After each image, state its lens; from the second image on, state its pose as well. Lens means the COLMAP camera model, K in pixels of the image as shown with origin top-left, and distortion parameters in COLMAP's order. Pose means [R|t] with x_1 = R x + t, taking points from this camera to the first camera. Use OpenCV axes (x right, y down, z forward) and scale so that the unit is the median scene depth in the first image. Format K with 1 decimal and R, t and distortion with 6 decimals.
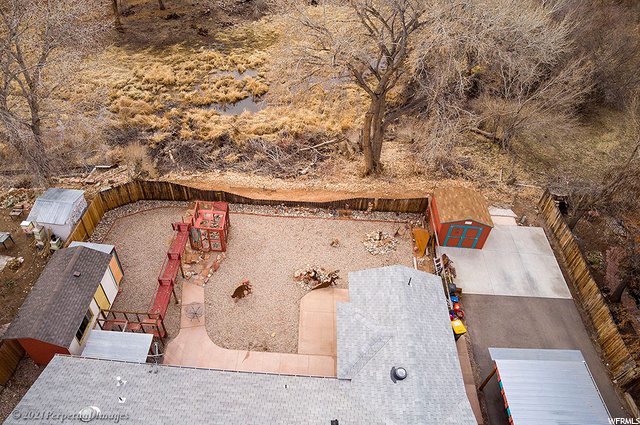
lens RADIAL K [[424.4, 0, 320.0], [0, 424.4, 212.5], [0, 0, 1]] dist [-0.139877, 0.075856]
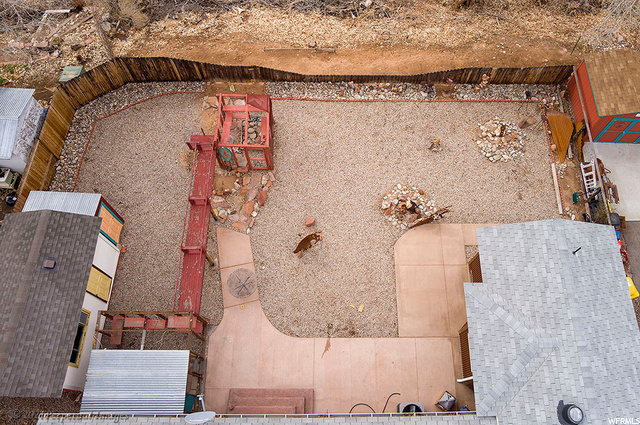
lens RADIAL K [[500.2, 0, 353.9], [0, 500.2, 152.7], [0, 0, 1]] dist [-0.091367, 0.080247]
pose [[0.999353, -0.035969, -0.000131, -0.101552], [0.033985, 0.943011, 0.331021, -0.197116], [-0.011783, -0.330812, 0.943623, 0.280896]]
